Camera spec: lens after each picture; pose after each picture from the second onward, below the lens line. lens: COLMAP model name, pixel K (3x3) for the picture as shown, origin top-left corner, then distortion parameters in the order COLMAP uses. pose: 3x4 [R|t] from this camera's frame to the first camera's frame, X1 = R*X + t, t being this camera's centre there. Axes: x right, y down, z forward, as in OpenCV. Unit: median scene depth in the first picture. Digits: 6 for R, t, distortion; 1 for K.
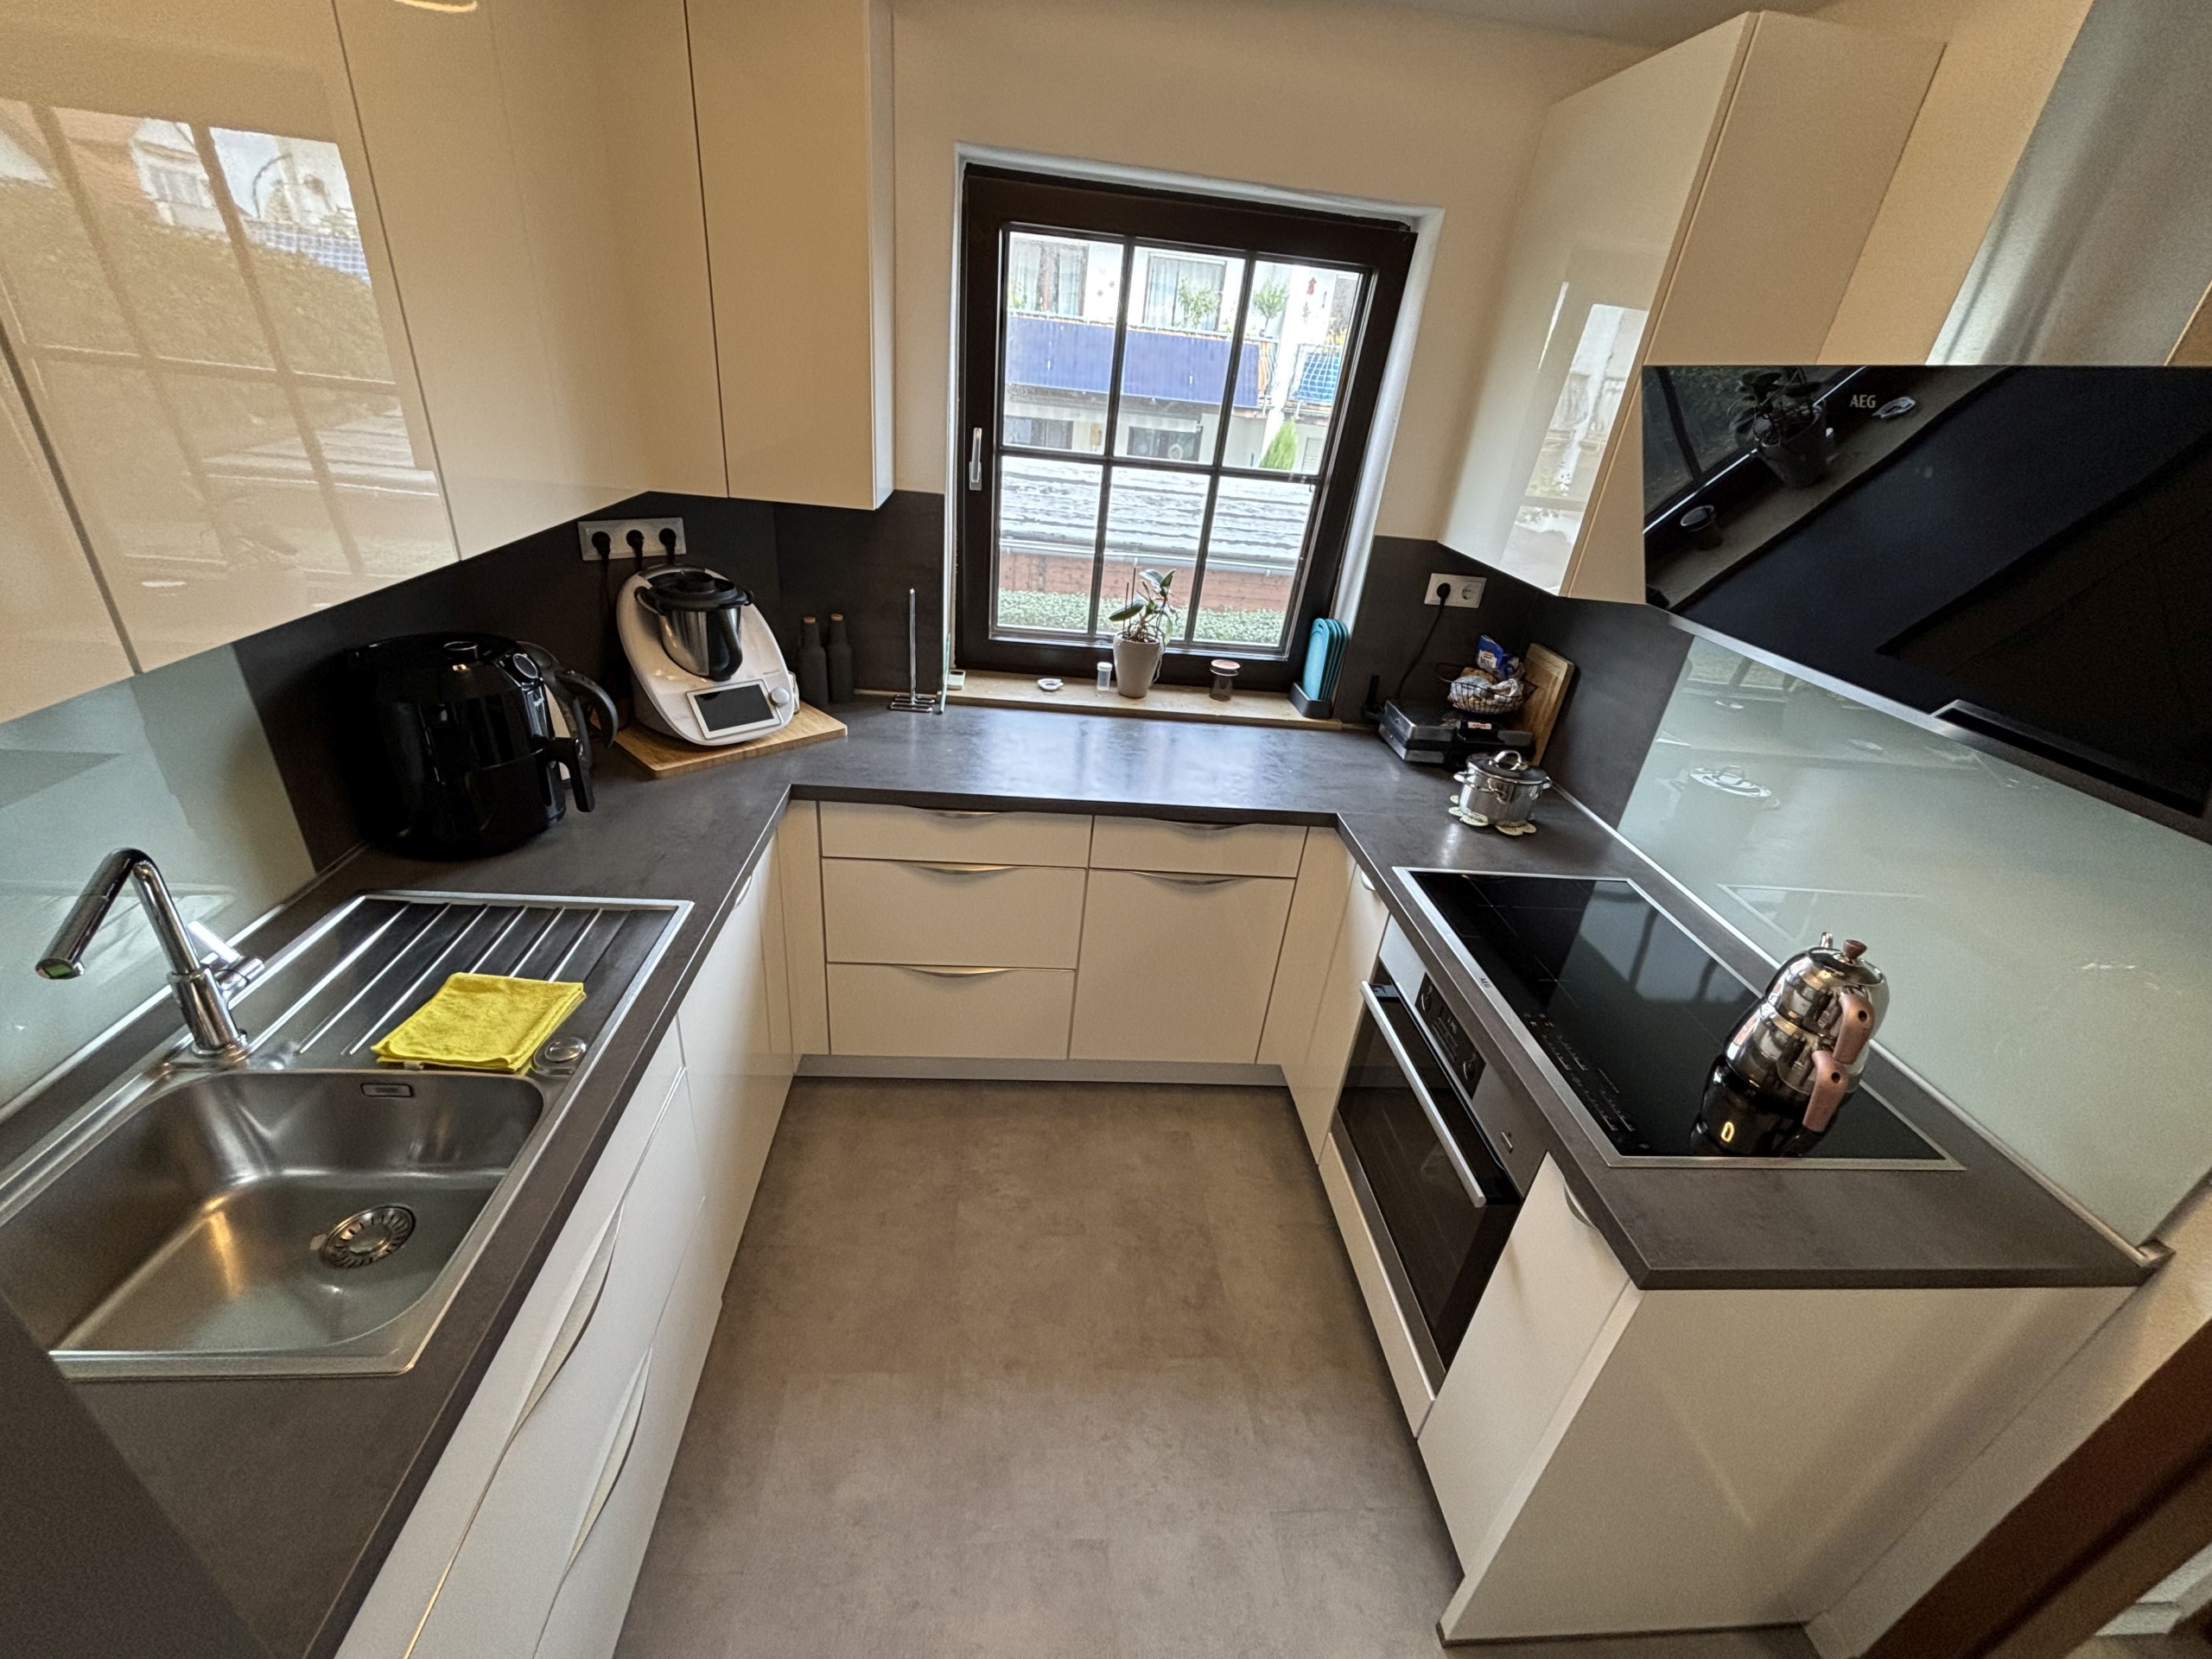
lens RADIAL K [[893.1, 0, 1097.9], [0, 893.1, 829.0], [0, 0, 1]] dist [-0.001577, -0.000021]
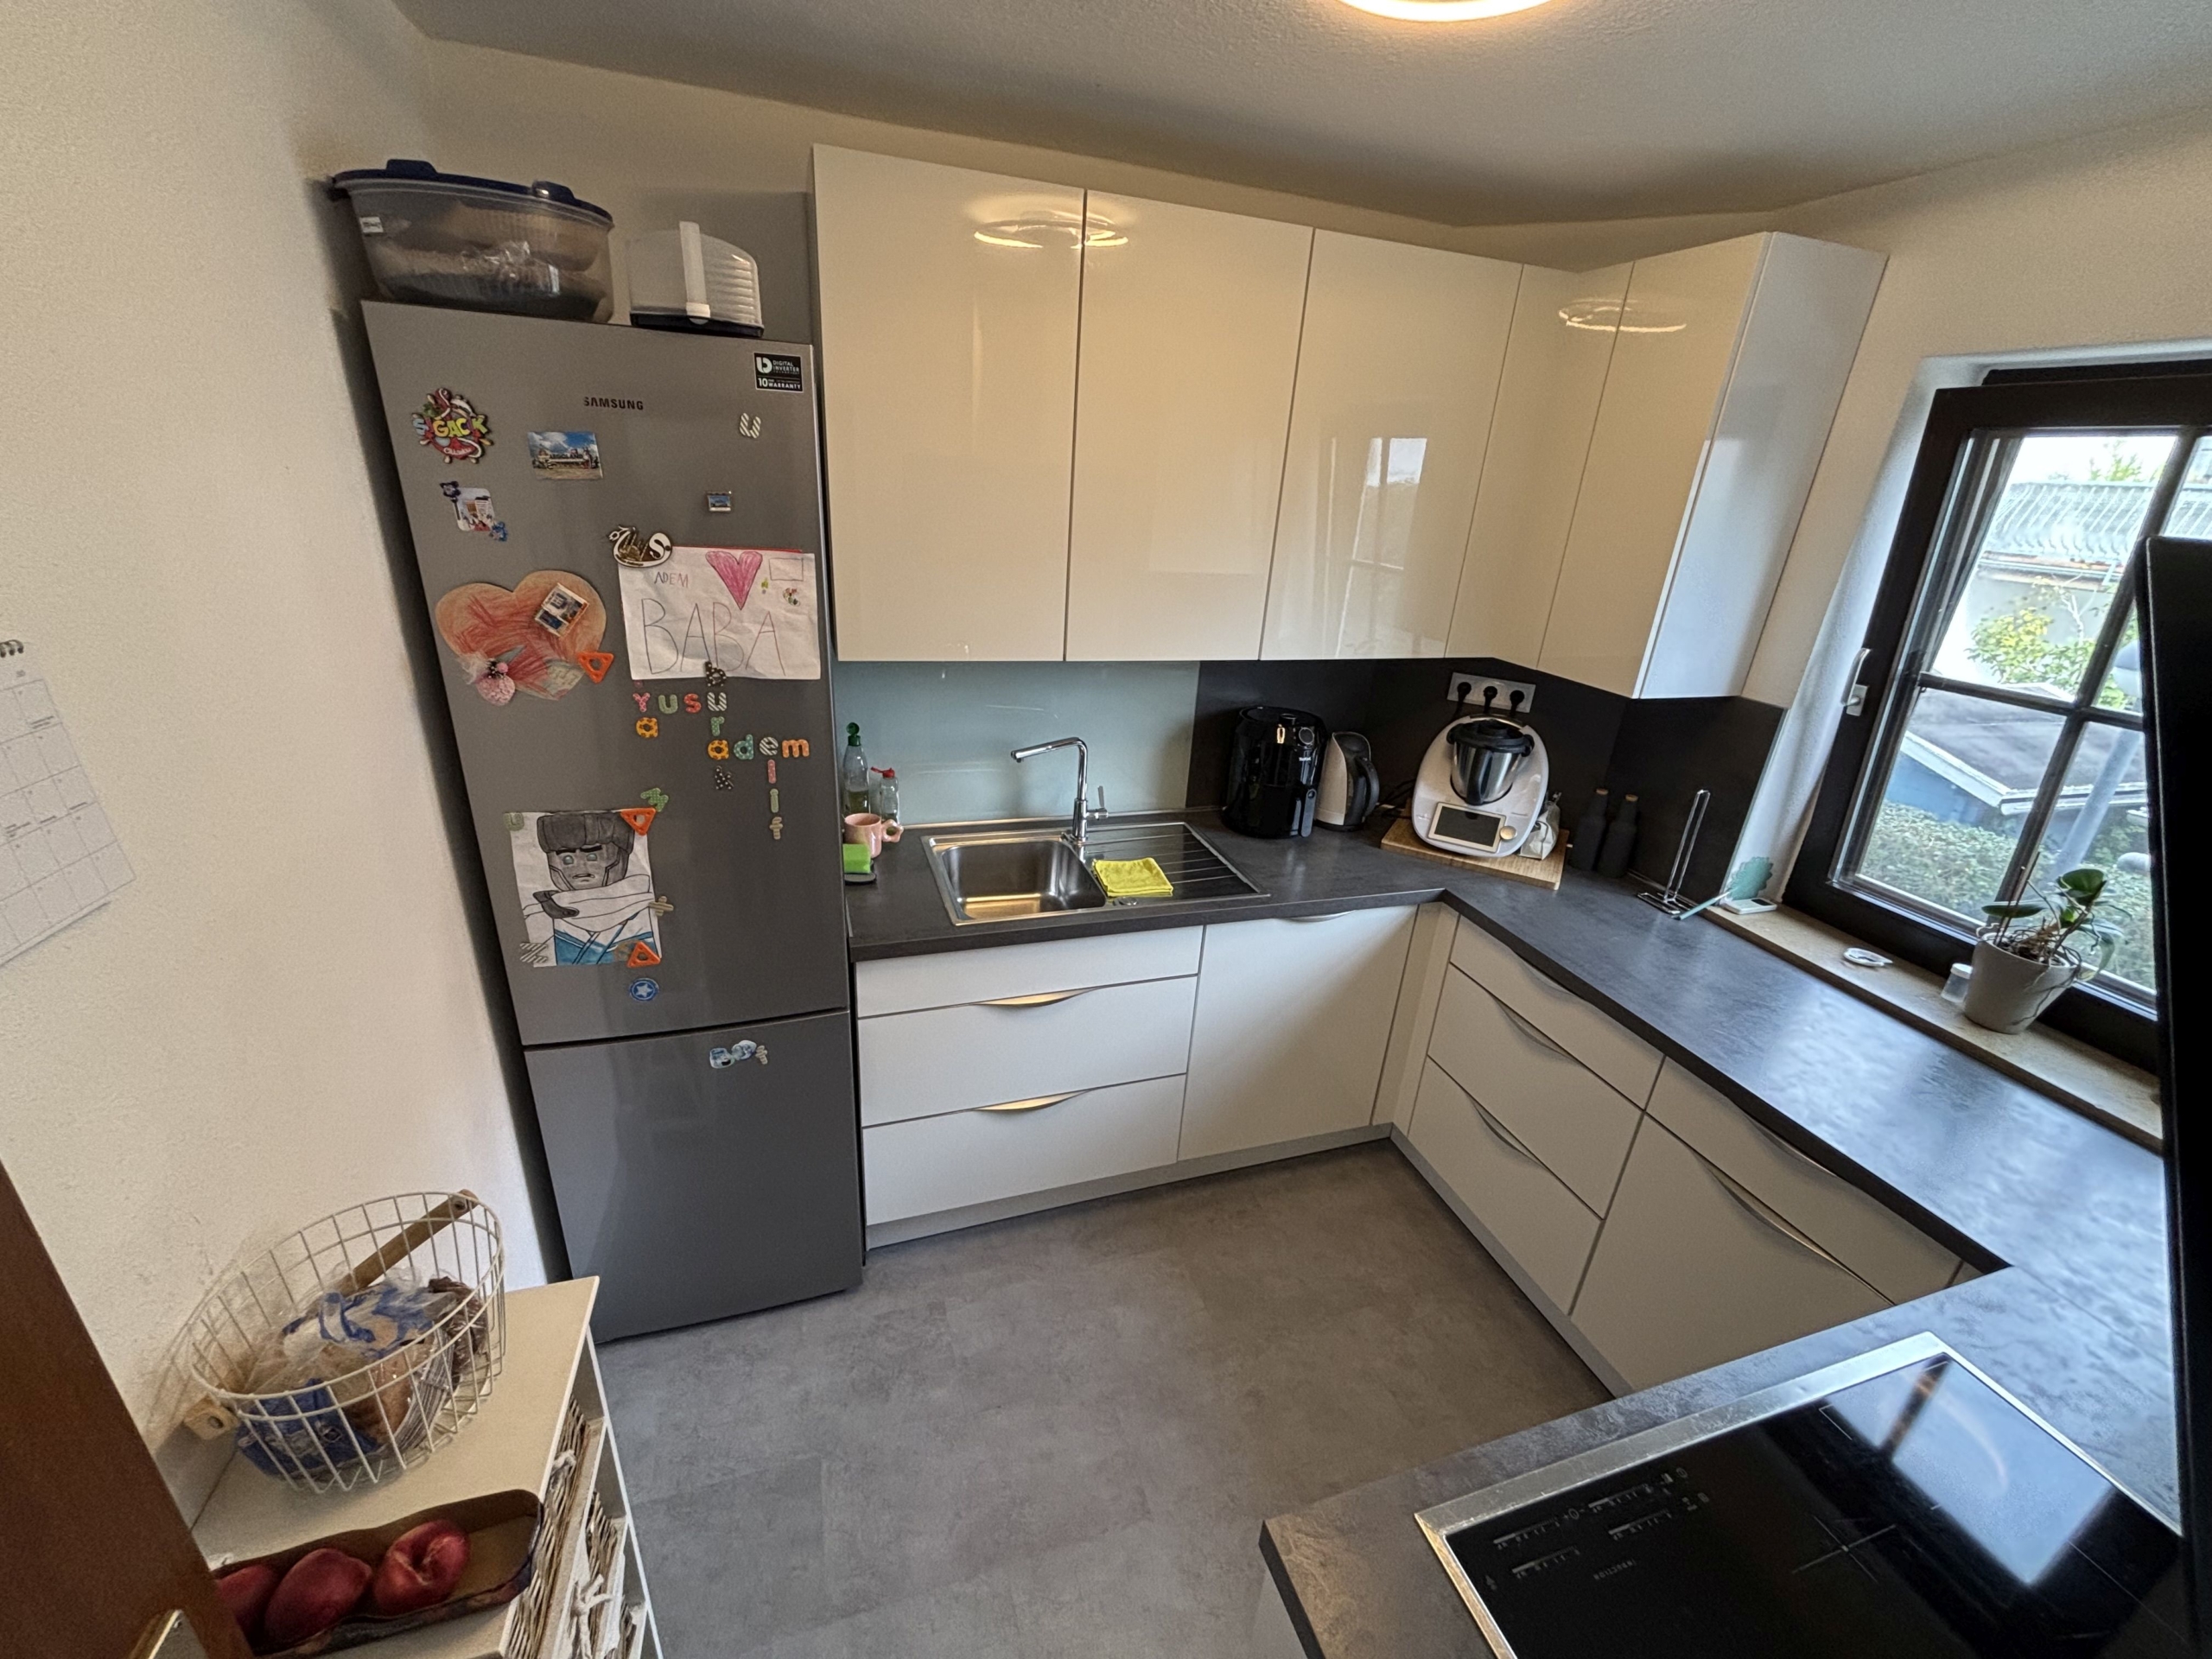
lens RADIAL K [[893.1, 0, 1104.0], [0, 893.1, 829.5], [0, 0, 1]] dist [-0.001577, -0.000021]
pose [[0.253799, 0.284798, -0.924379, 0.581547], [-0.476795, 0.868332, 0.136621, -0.060223], [0.841578, 0.406065, 0.356172, 0.140969]]
